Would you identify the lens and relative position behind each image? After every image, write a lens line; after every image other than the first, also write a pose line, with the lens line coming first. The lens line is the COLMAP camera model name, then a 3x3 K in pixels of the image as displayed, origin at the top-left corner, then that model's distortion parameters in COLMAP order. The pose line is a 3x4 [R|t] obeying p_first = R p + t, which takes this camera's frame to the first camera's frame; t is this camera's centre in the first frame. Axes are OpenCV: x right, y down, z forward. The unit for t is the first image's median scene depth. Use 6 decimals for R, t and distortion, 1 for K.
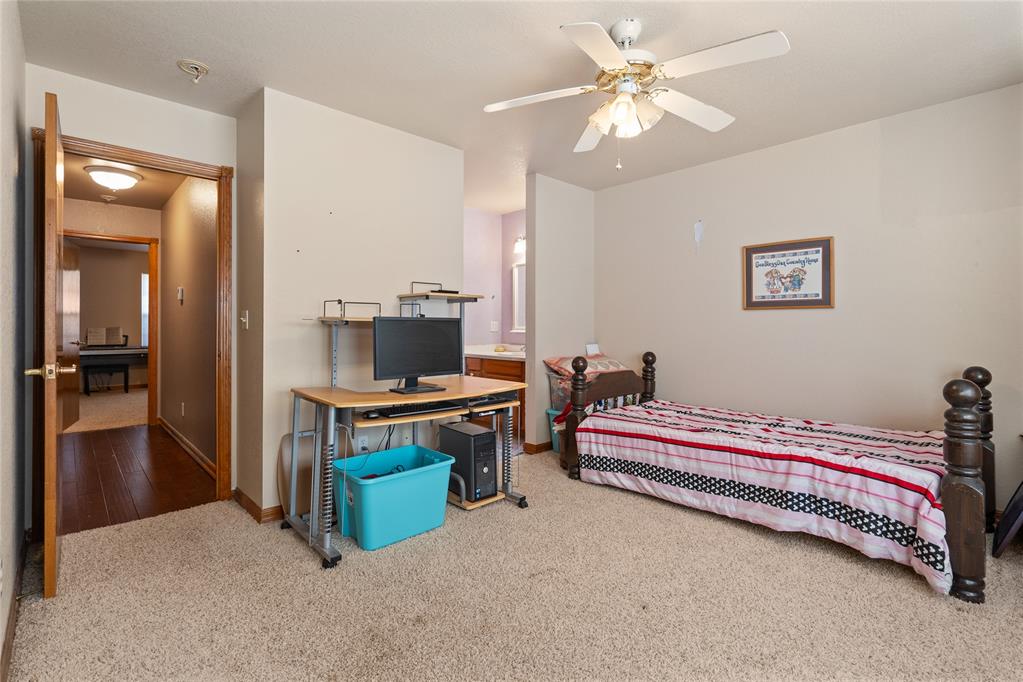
lens RADIAL K [[475.4, 0, 509.8], [0, 475.4, 333.8], [0, 0, 1]] dist [0.002811, 0.000005]
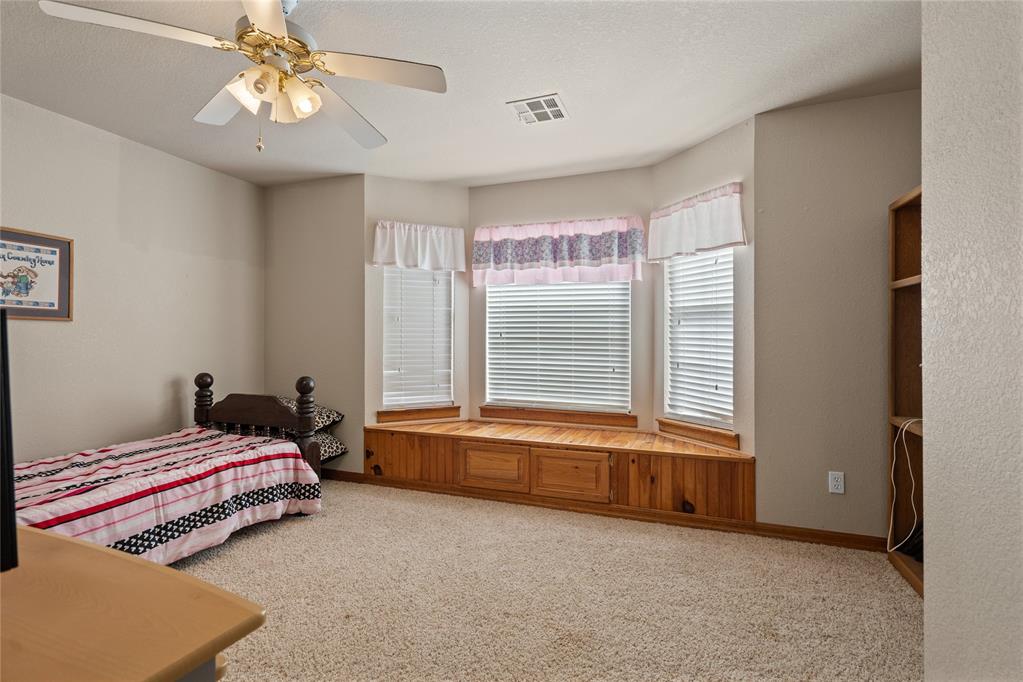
lens RADIAL K [[475.4, 0, 511.8], [0, 475.4, 338.0], [0, 0, 1]] dist [0.002811, 0.000005]
pose [[-0.437910, 0.004159, 0.899009, -0.455877], [0.012530, 0.999920, 0.001477, -0.013760], [-0.898932, 0.011912, -0.437927, 0.645499]]
